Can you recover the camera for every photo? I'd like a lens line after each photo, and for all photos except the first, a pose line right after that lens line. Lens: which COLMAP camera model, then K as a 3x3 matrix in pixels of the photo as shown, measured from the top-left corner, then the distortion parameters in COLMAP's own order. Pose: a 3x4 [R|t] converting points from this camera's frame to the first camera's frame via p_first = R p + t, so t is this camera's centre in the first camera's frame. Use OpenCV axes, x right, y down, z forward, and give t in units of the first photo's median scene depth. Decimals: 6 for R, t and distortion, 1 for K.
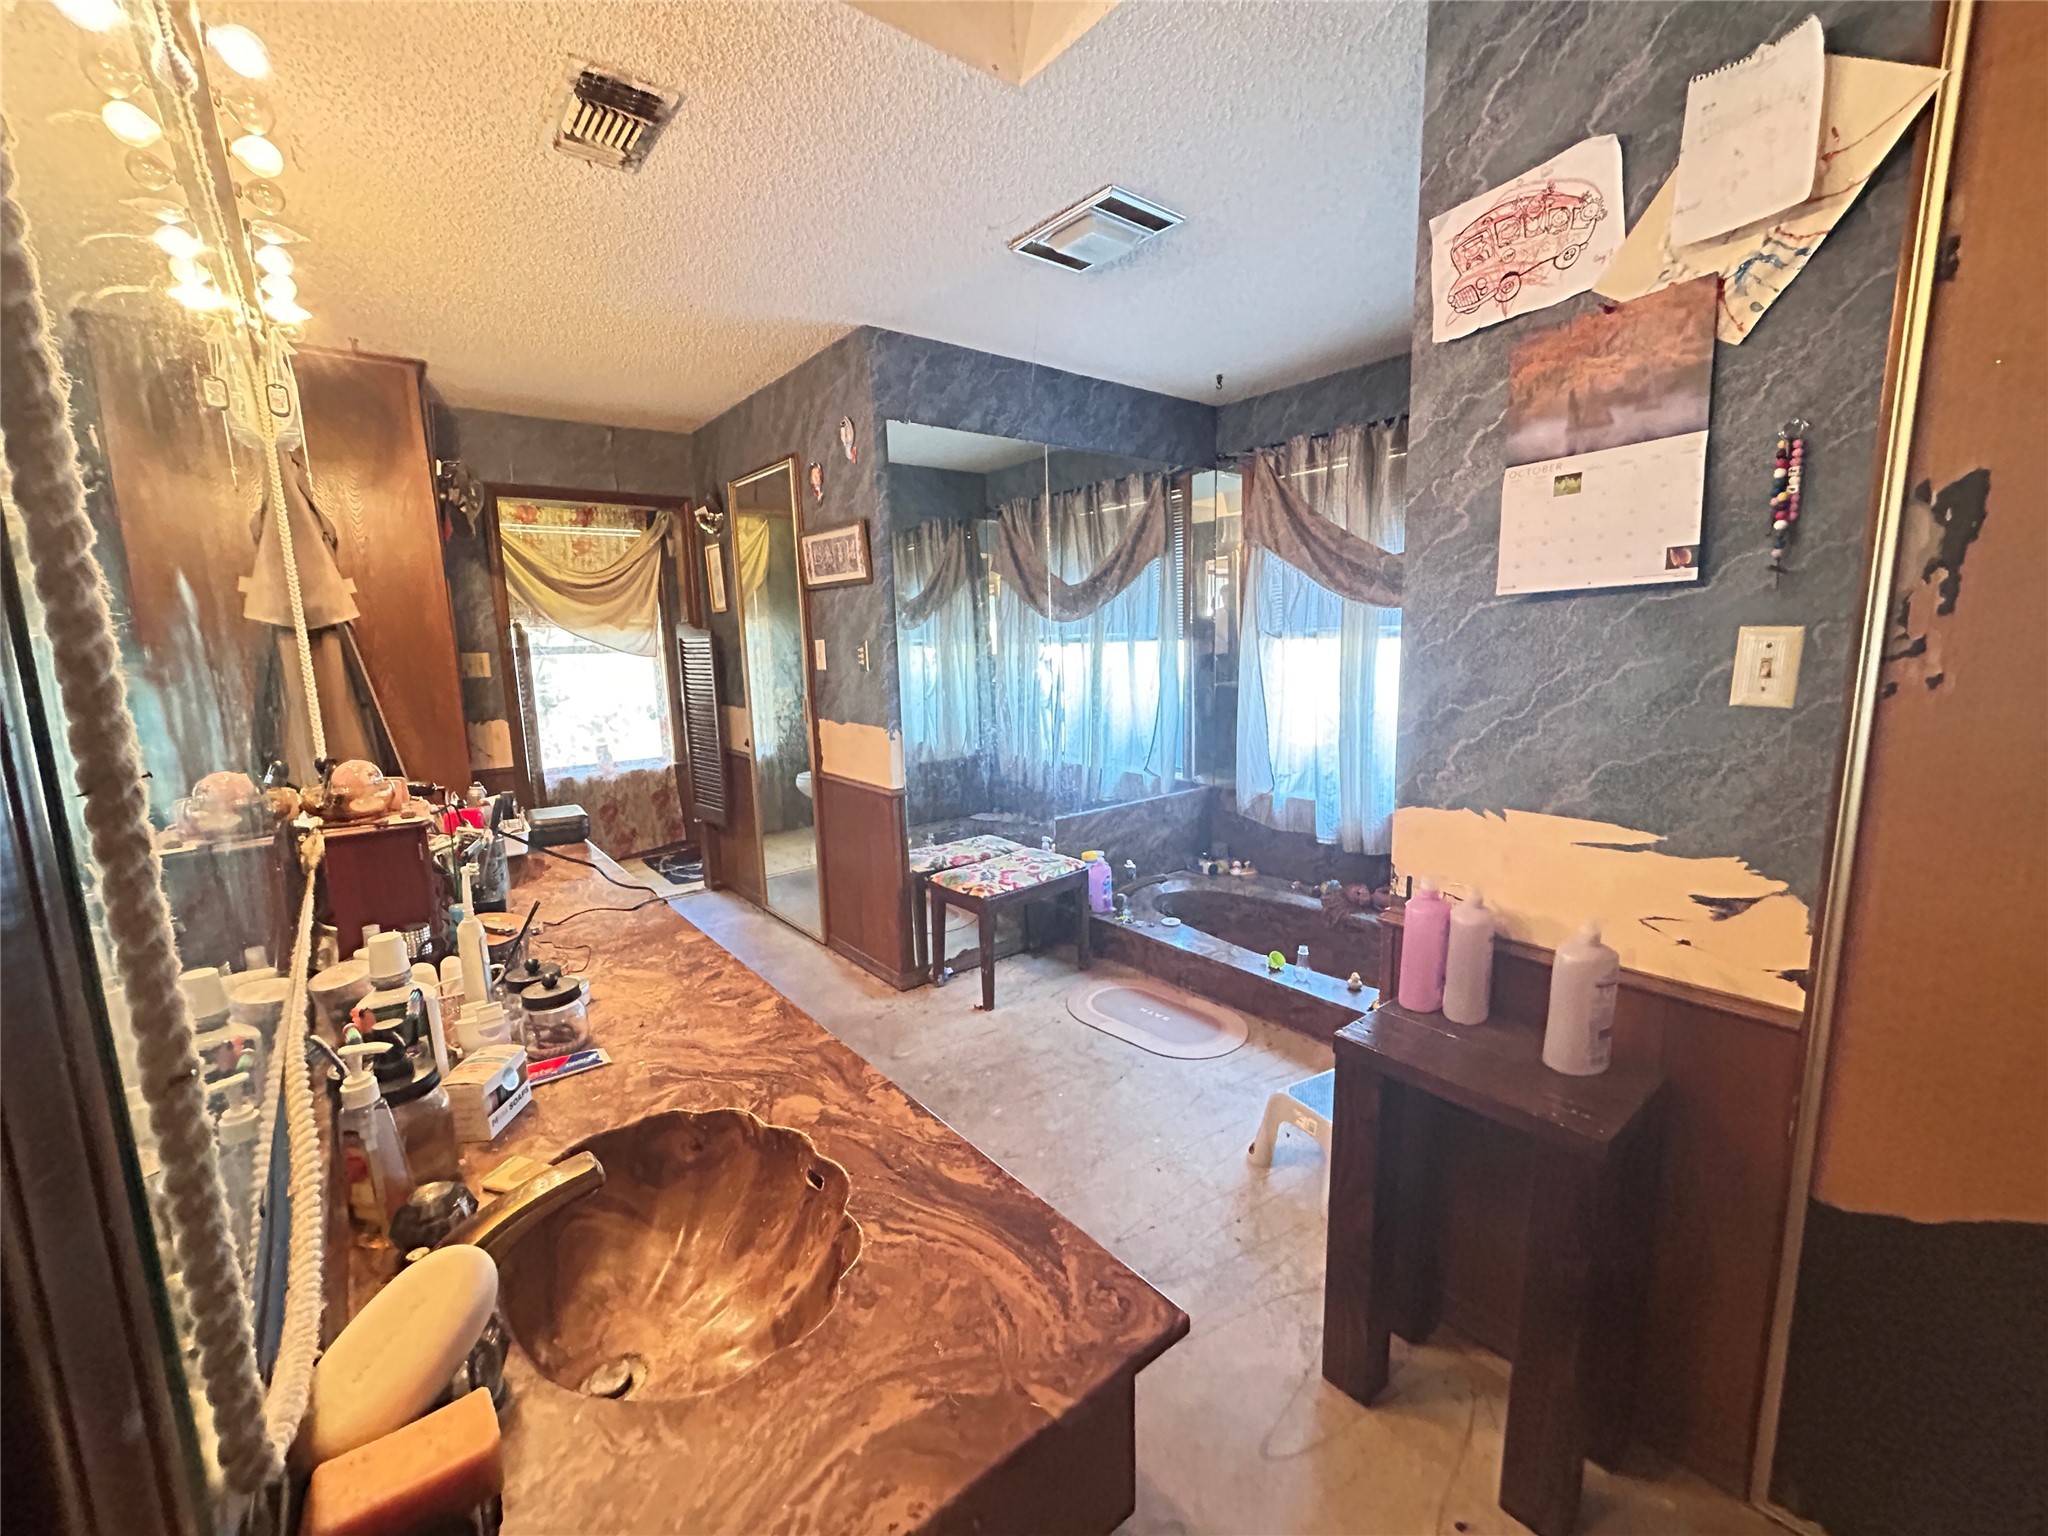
lens RADIAL K [[832.5, 0, 1020.3], [0, 832.5, 770.2], [0, 0, 1]] dist [-0.002332, 0.001492]
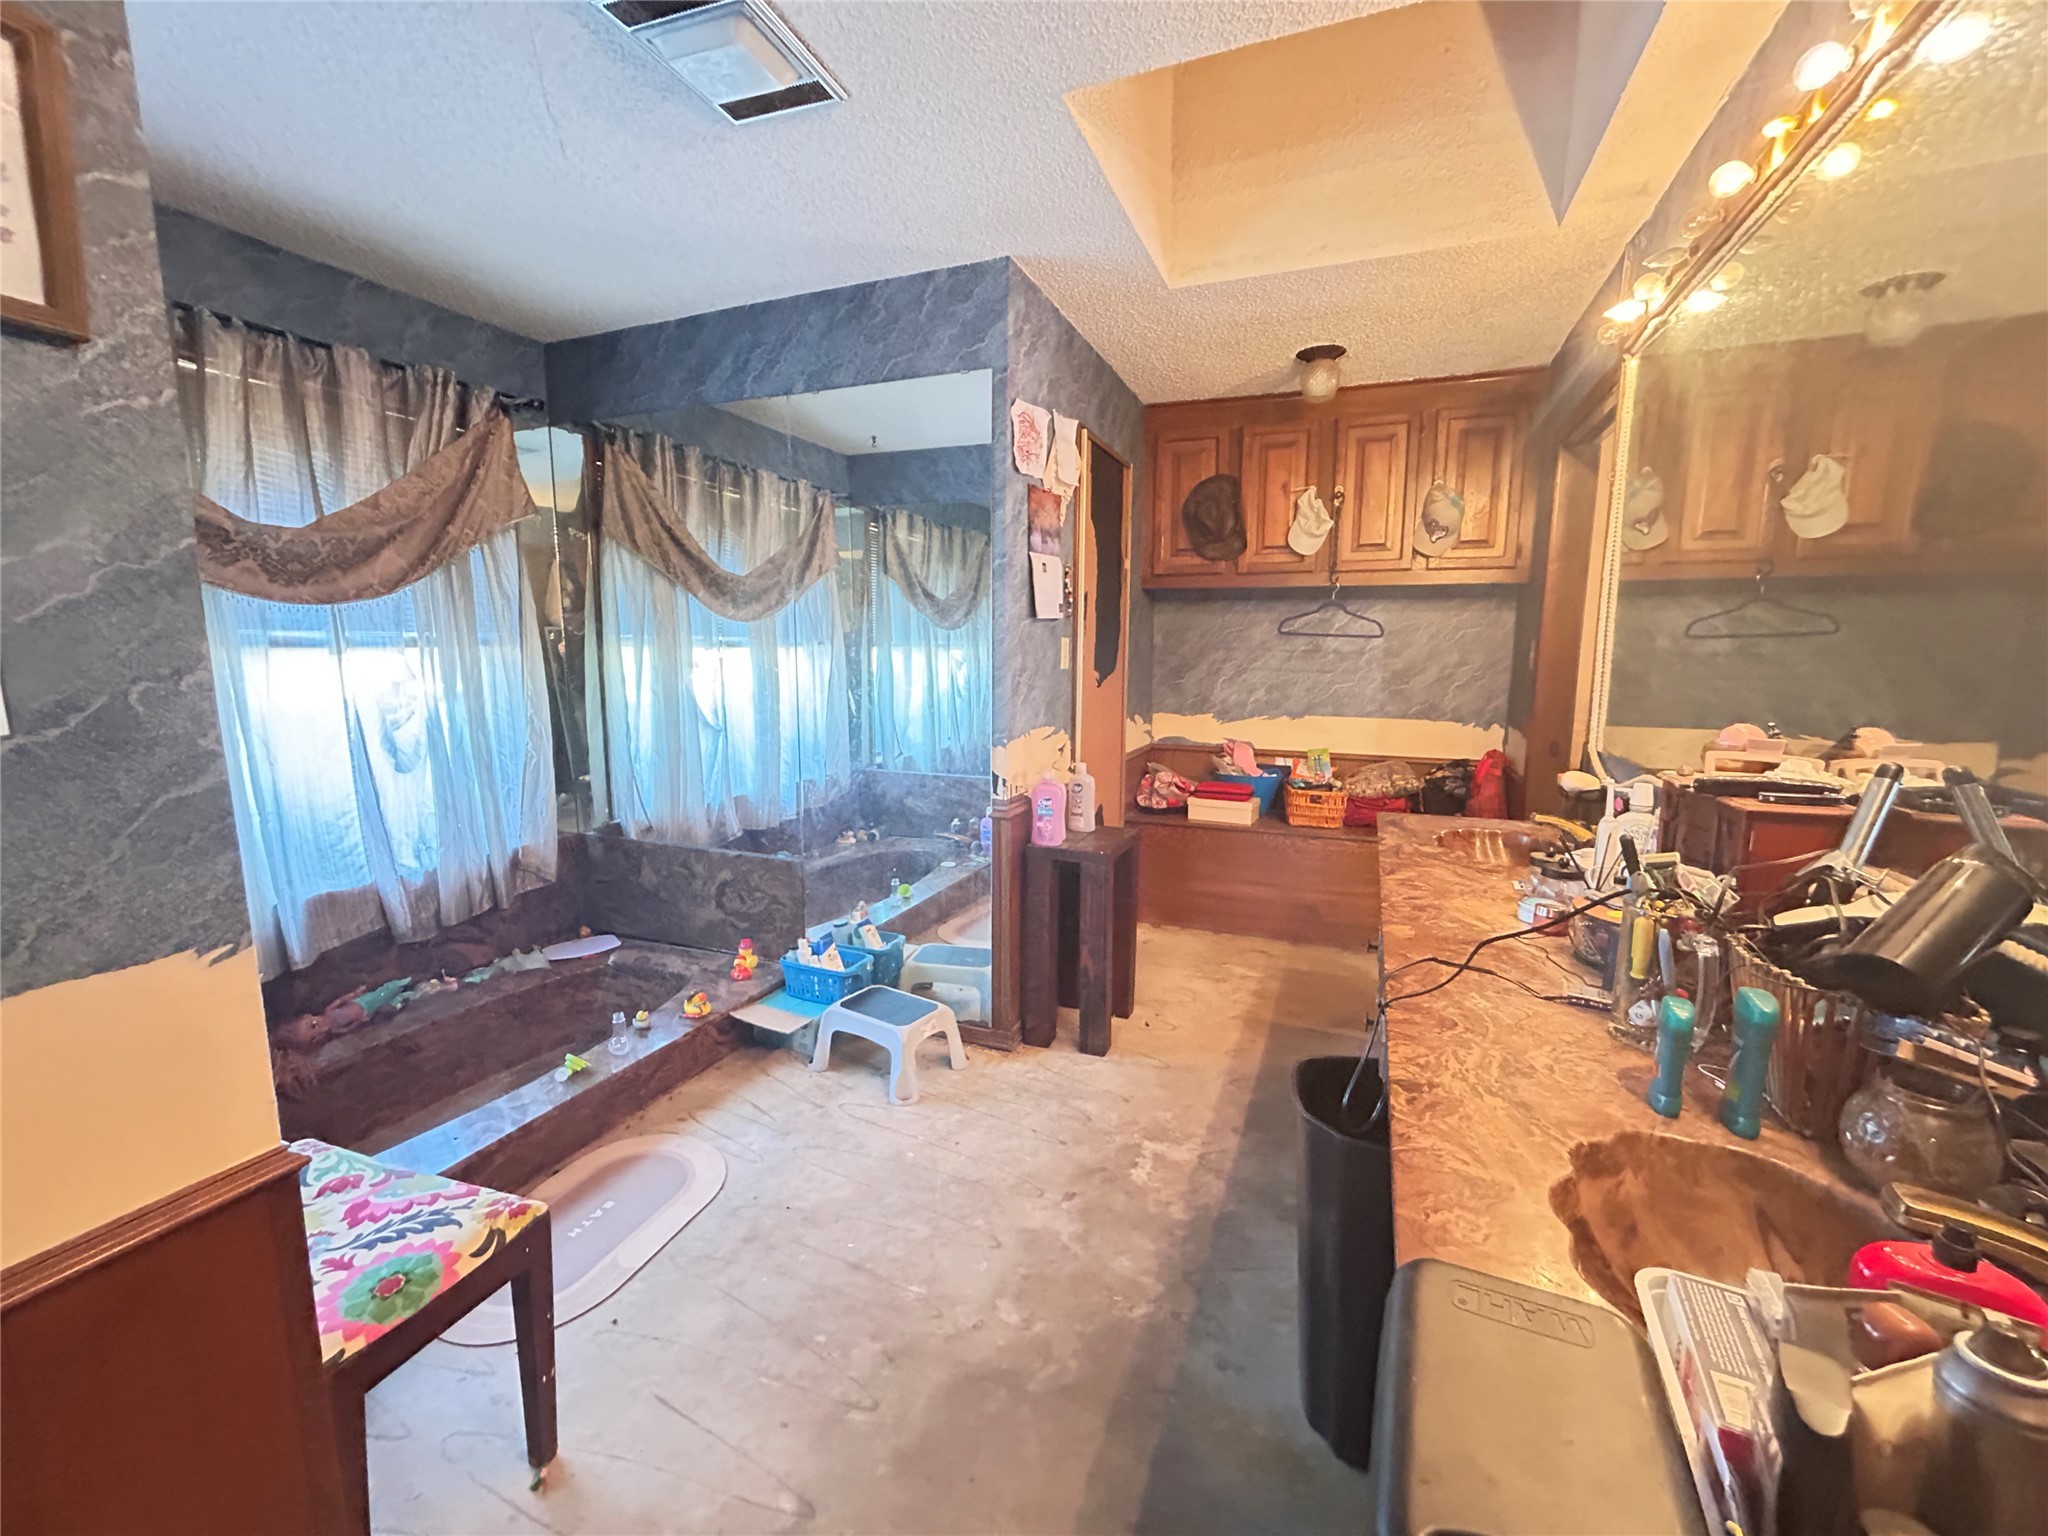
lens RADIAL K [[832.5, 0, 1017.2], [0, 832.5, 782.7], [0, 0, 1]] dist [-0.002332, 0.001492]
pose [[-0.482894, -0.100829, 0.869854, -1.103705], [0.151762, 0.968681, 0.196534, -0.239526], [-0.862428, 0.226916, -0.452468, 1.962055]]
